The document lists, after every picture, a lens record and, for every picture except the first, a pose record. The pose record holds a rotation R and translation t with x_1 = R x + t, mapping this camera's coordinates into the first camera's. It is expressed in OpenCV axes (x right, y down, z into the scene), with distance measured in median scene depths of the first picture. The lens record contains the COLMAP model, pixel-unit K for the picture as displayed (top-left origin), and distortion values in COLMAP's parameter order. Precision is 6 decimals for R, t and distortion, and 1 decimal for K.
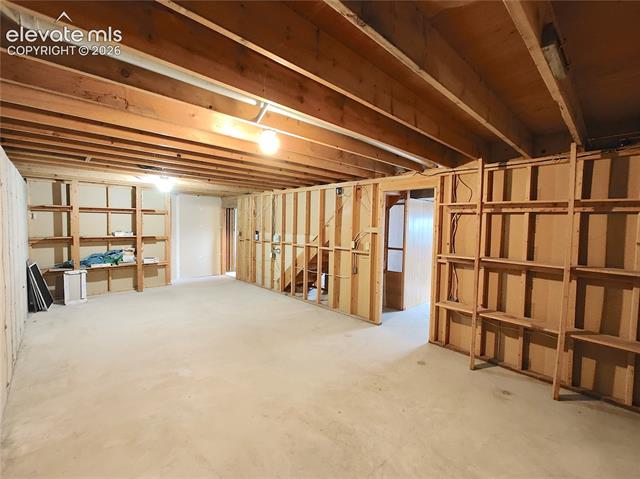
lens RADIAL K [[281.6, 0, 319.2], [0, 281.6, 237.6], [0, 0, 1]] dist [0.001333, -0.006493]
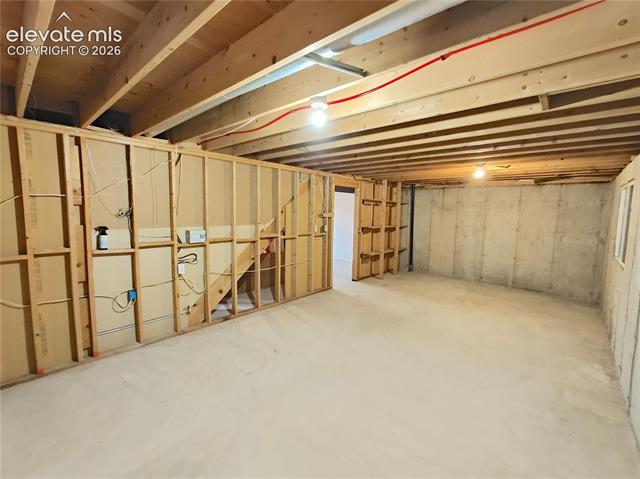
lens RADIAL K [[281.6, 0, 319.2], [0, 281.6, 237.6], [0, 0, 1]] dist [0.001333, -0.006493]
pose [[-0.081114, -0.120720, 0.989367, -1.466259], [0.023366, 0.992135, 0.122973, -0.114803], [-0.996431, 0.033092, -0.077655, 1.616474]]
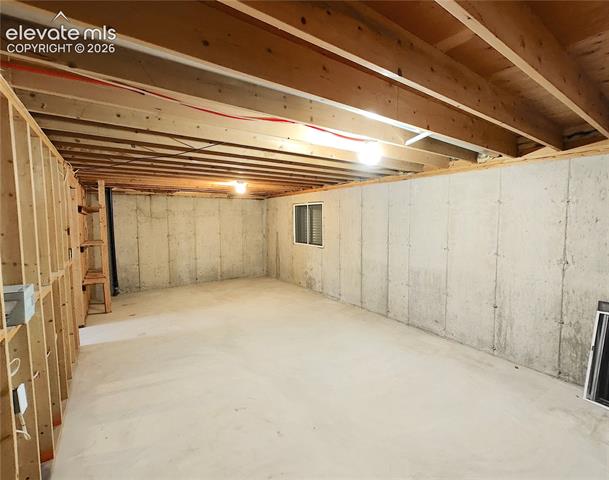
lens RADIAL K [[282.8, 0, 327.2], [0, 282.8, 238.8], [0, 0, 1]] dist [0.000725, 0.000209]
pose [[-0.994463, -0.025585, 0.101926, -0.825427], [-0.013193, 0.992632, 0.120444, -0.154707], [-0.104257, 0.118432, -0.987474, 2.391829]]
